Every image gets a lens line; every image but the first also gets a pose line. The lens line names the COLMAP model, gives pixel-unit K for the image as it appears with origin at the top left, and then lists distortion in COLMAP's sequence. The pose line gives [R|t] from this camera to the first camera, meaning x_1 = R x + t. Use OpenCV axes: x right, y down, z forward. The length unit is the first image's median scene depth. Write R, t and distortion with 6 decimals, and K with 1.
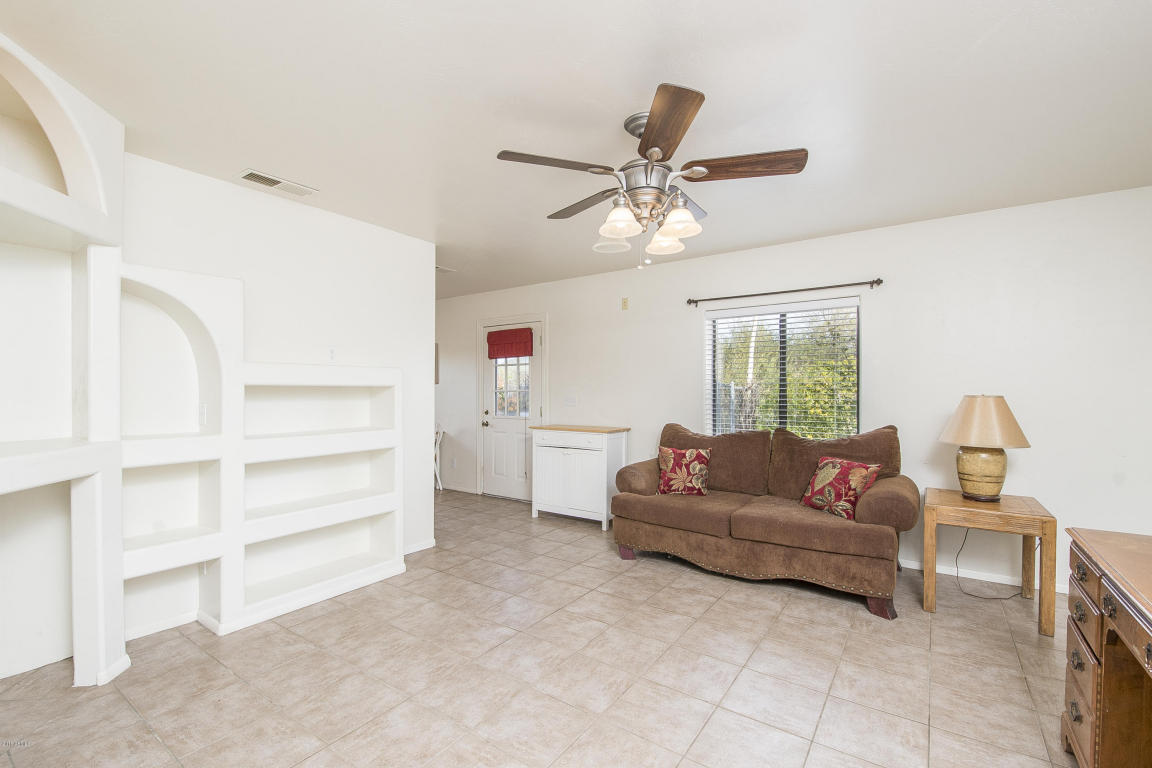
lens RADIAL K [[504.5, 0, 546.4], [0, 504.5, 393.9], [0, 0, 1]] dist [-0.003580, -0.000561]
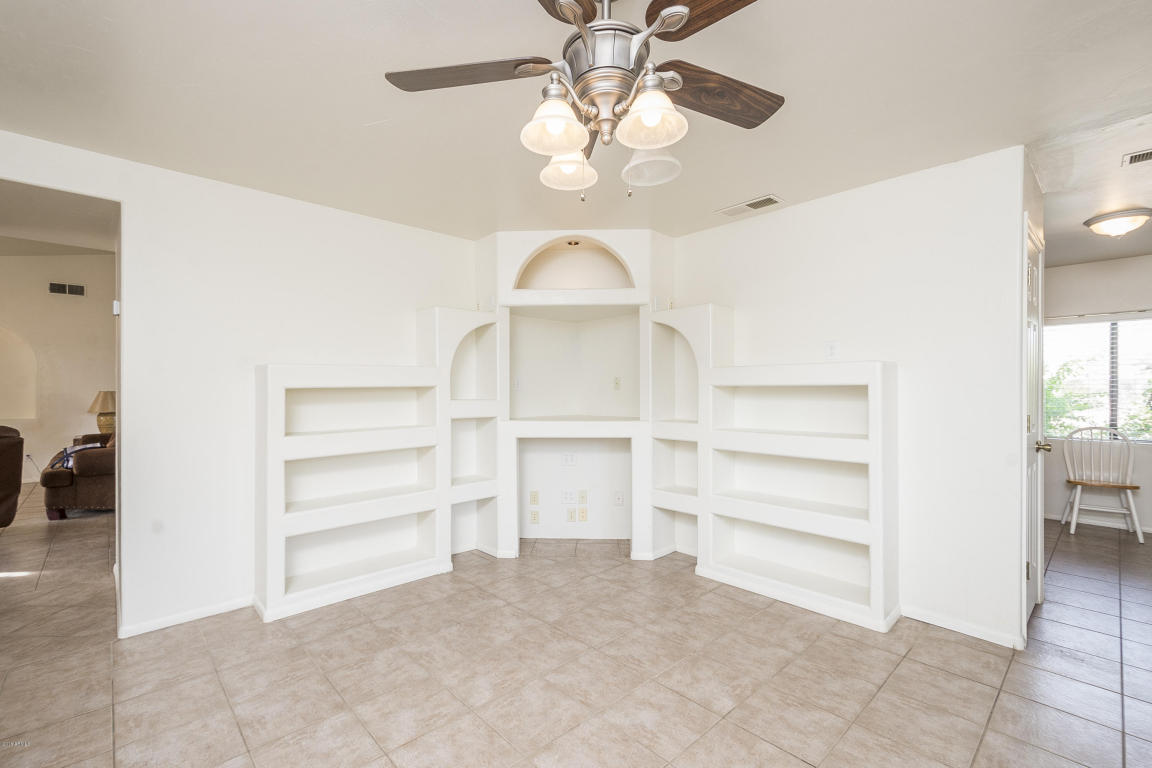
lens RADIAL K [[504.5, 0, 582.8], [0, 504.5, 389.3], [0, 0, 1]] dist [-0.003580, -0.000561]
pose [[-0.179137, -0.005820, -0.983807, 0.726902], [-0.005169, 0.999974, -0.004974, -0.000681], [0.983811, 0.004194, -0.179163, 0.951593]]
